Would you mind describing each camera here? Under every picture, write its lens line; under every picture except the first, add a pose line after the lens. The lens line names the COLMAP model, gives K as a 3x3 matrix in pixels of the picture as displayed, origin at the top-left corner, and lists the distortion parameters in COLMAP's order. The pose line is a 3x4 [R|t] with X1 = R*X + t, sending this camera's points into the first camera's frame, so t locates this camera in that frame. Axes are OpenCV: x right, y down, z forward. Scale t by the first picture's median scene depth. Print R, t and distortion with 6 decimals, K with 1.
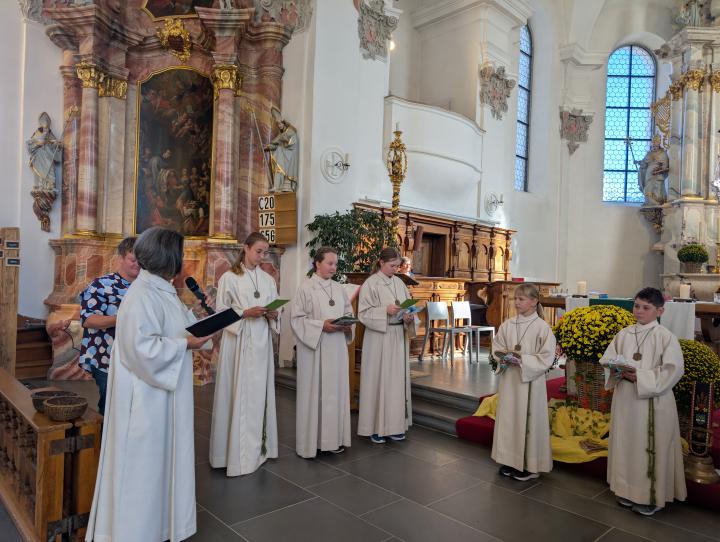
lens RADIAL K [[528.3, 0, 360.4], [0, 528.3, 273.9], [0, 0, 1]] dist [-0.000242, -0.002655]
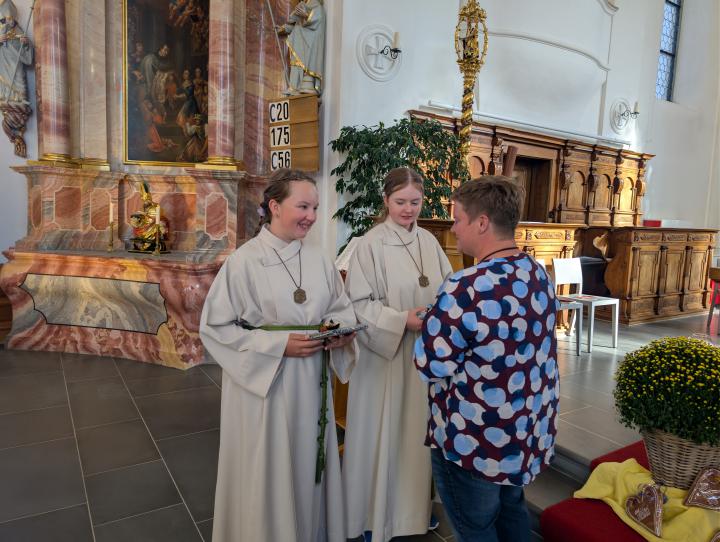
lens RADIAL K [[556.8, 0, 360.7], [0, 556.8, 268.0], [0, 0, 1]] dist [-0.010314, 0.007565]
pose [[0.984821, 0.027134, -0.171438, 0.052397], [-0.008647, 0.994148, 0.107679, -0.009185], [0.173356, -0.104562, 0.979293, 0.258831]]
